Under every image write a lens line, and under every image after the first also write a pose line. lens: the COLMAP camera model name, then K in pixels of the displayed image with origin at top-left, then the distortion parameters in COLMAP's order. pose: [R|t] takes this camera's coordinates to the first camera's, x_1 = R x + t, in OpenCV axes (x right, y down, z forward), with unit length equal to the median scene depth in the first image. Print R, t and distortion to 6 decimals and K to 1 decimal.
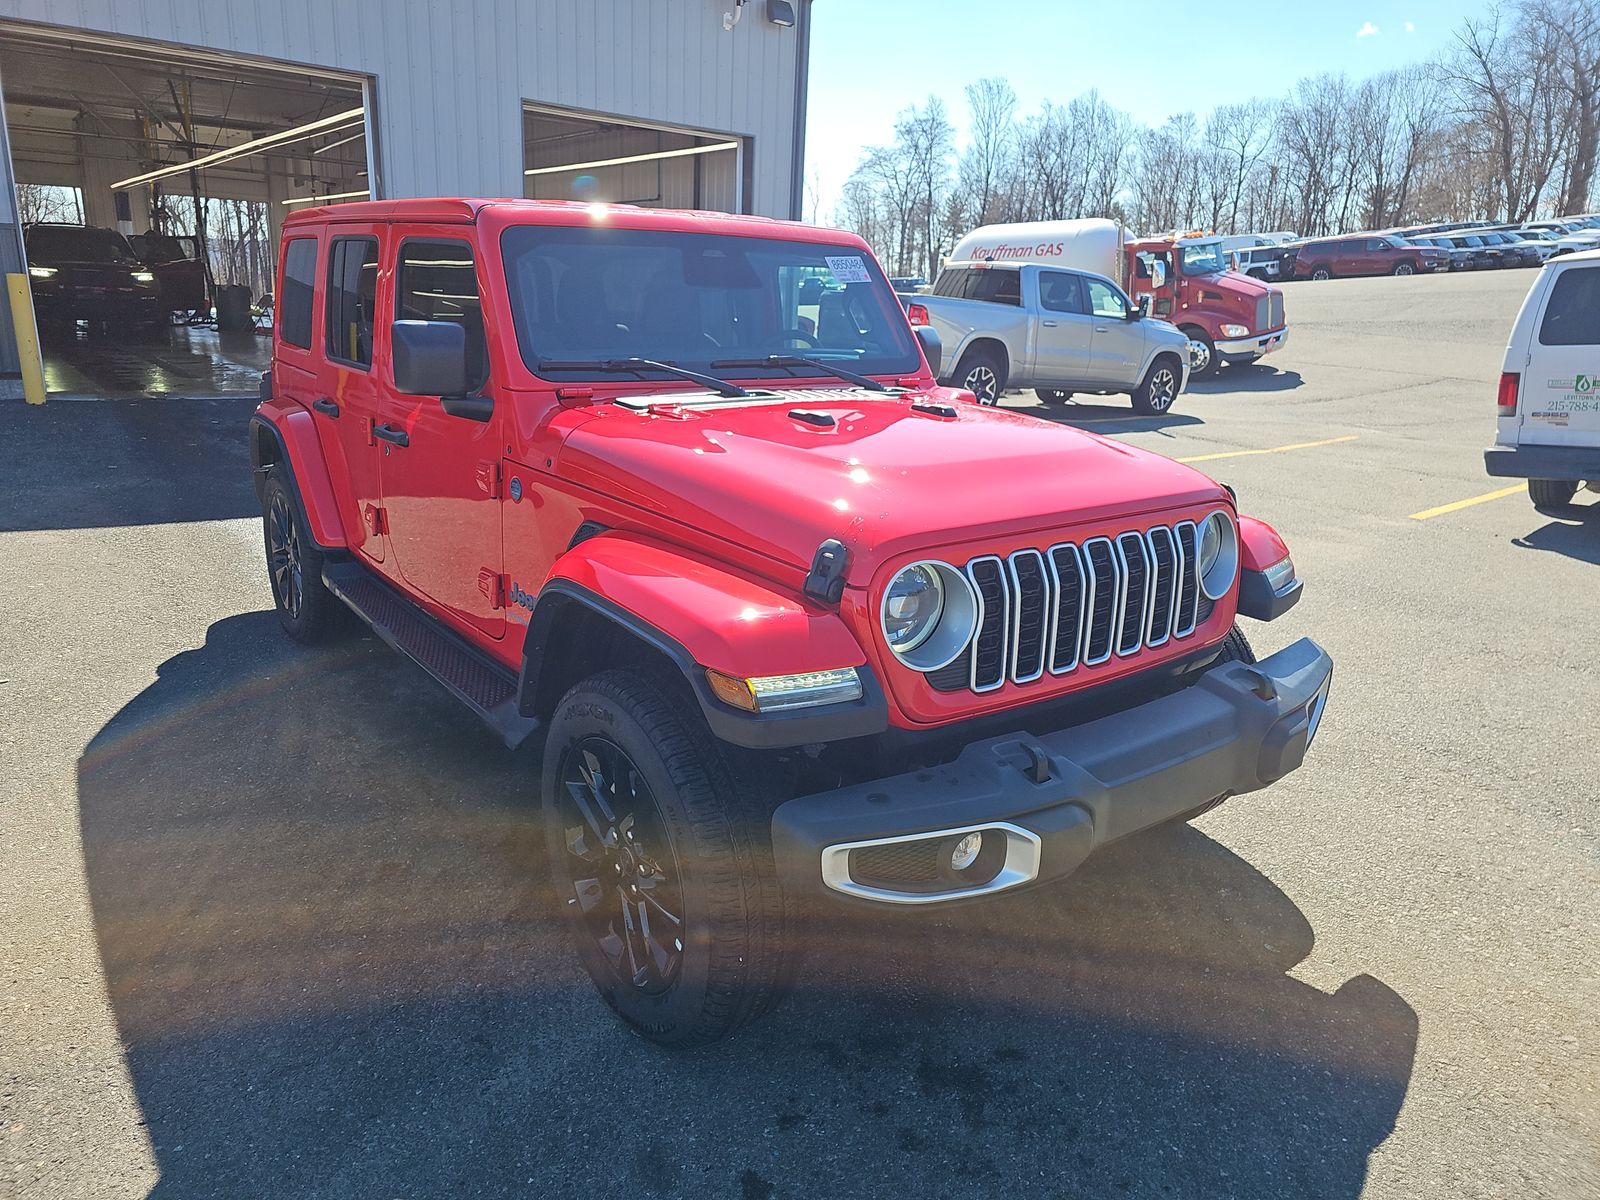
lens RADIAL K [[1063.8, 0, 832.8], [0, 1063.8, 583.0], [0, 0, 1]] dist [0.038180, -0.027307]
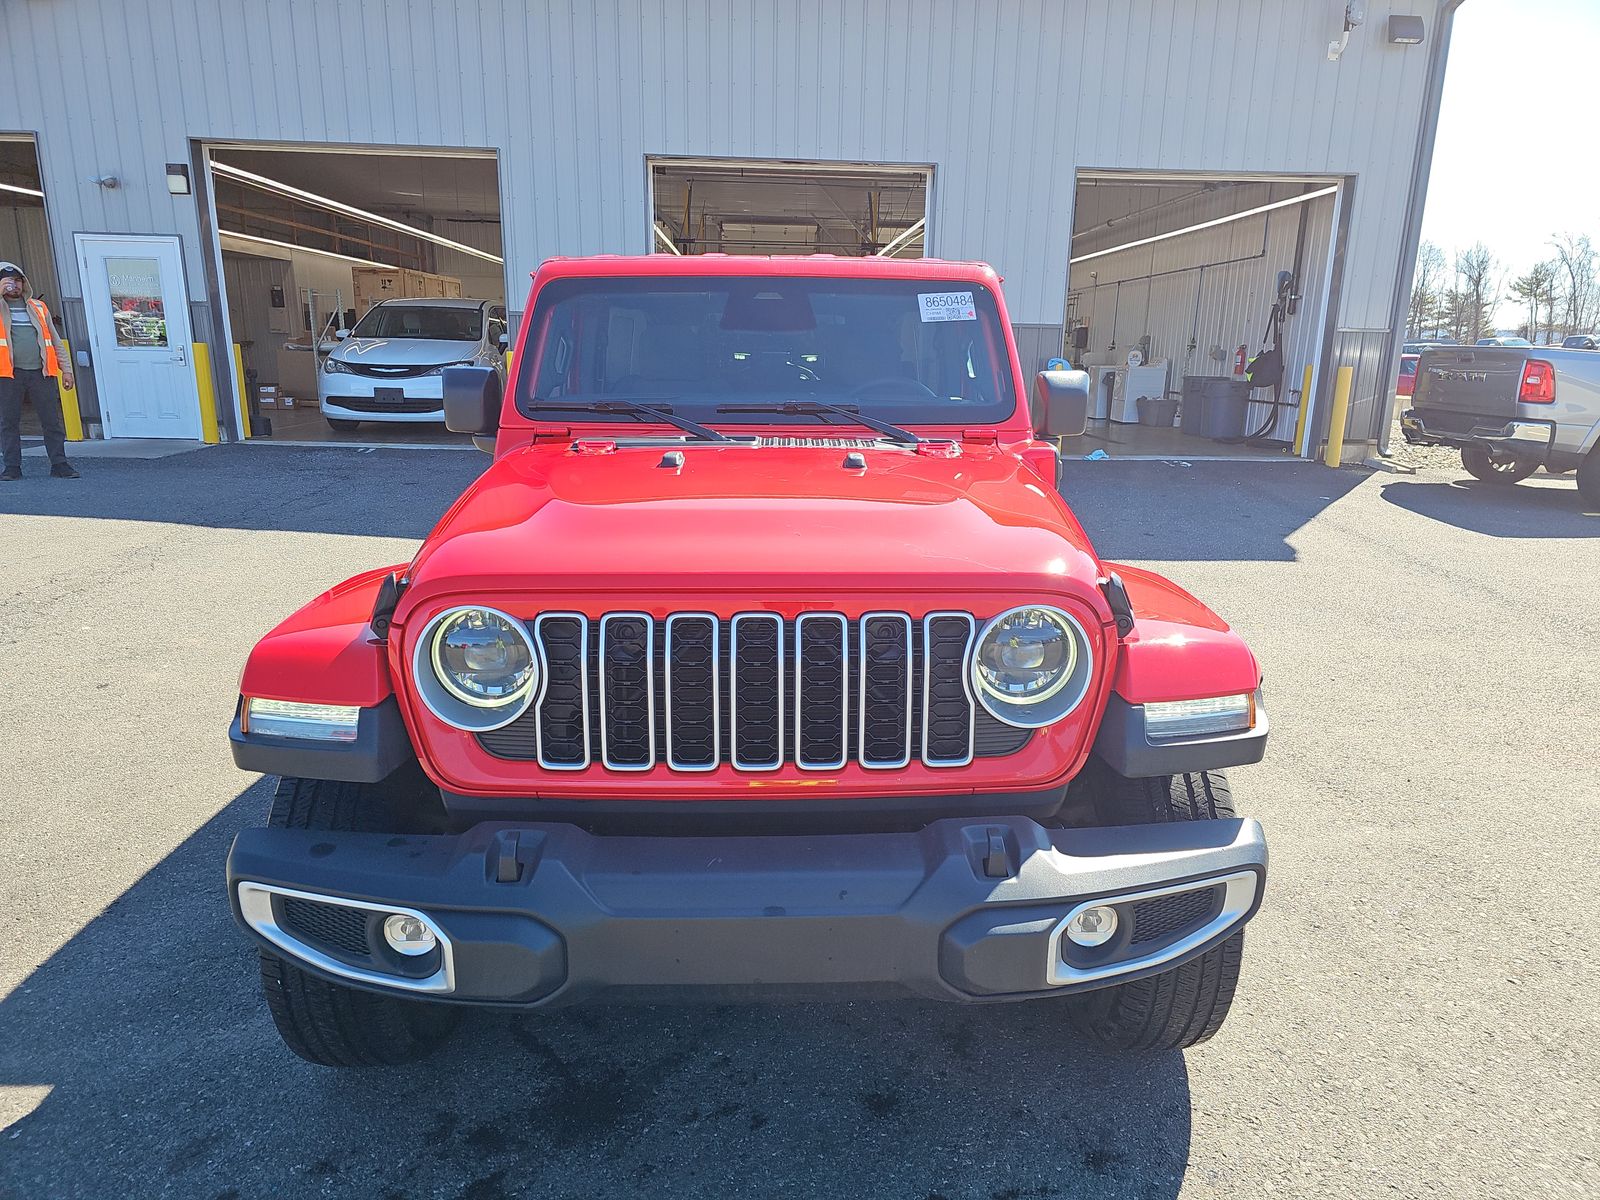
lens RADIAL K [[1063.8, 0, 806.4], [0, 1063.8, 609.6], [0, 0, 1]] dist [0.038180, -0.027307]
pose [[0.813233, 0.113310, -0.570800, 0.448006], [-0.136143, 0.990686, 0.002695, -0.032355], [0.565789, 0.075519, 0.821085, 0.227344]]
